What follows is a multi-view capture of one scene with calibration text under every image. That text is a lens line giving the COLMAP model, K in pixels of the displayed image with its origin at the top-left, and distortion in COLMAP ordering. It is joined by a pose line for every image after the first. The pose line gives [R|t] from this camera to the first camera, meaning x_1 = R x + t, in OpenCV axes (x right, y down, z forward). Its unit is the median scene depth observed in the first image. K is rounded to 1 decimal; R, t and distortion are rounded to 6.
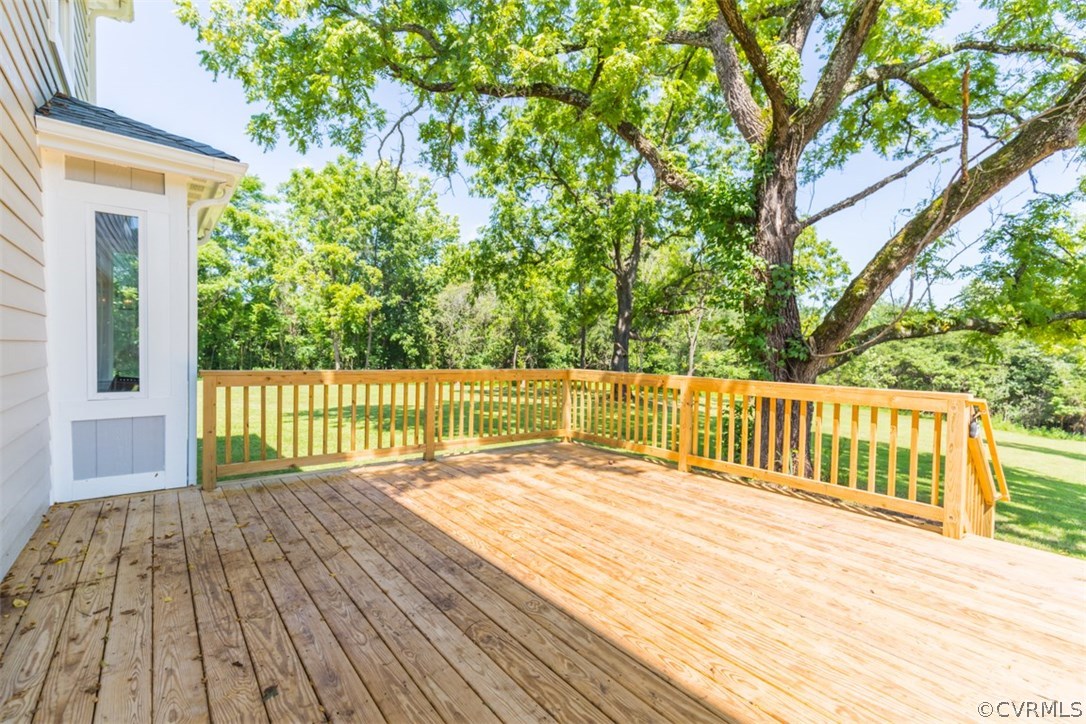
lens RADIAL K [[480.9, 0, 543.0], [0, 480.9, 362.0], [0, 0, 1]] dist [0.003738, -0.000588]
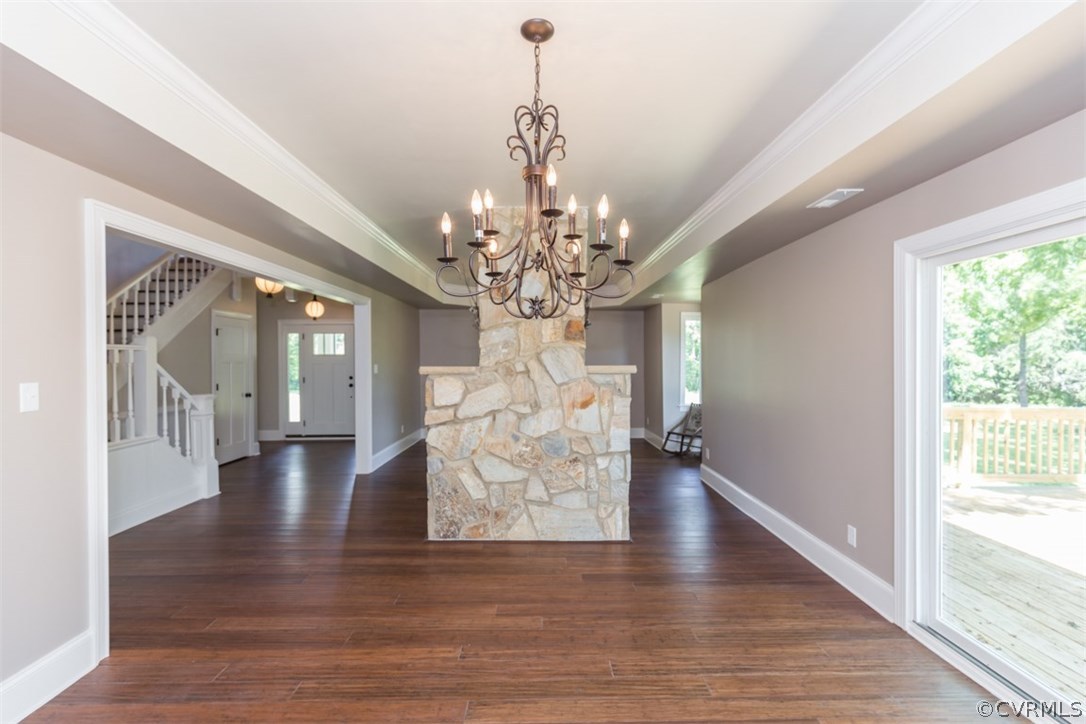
lens RADIAL K [[480.9, 0, 543.0], [0, 480.9, 362.0], [0, 0, 1]] dist [0.003738, -0.000588]
pose [[0.786573, -0.022255, -0.617097, -0.586628], [0.003470, 0.999494, -0.031622, -0.108224], [0.617488, 0.022732, 0.786252, -0.897311]]
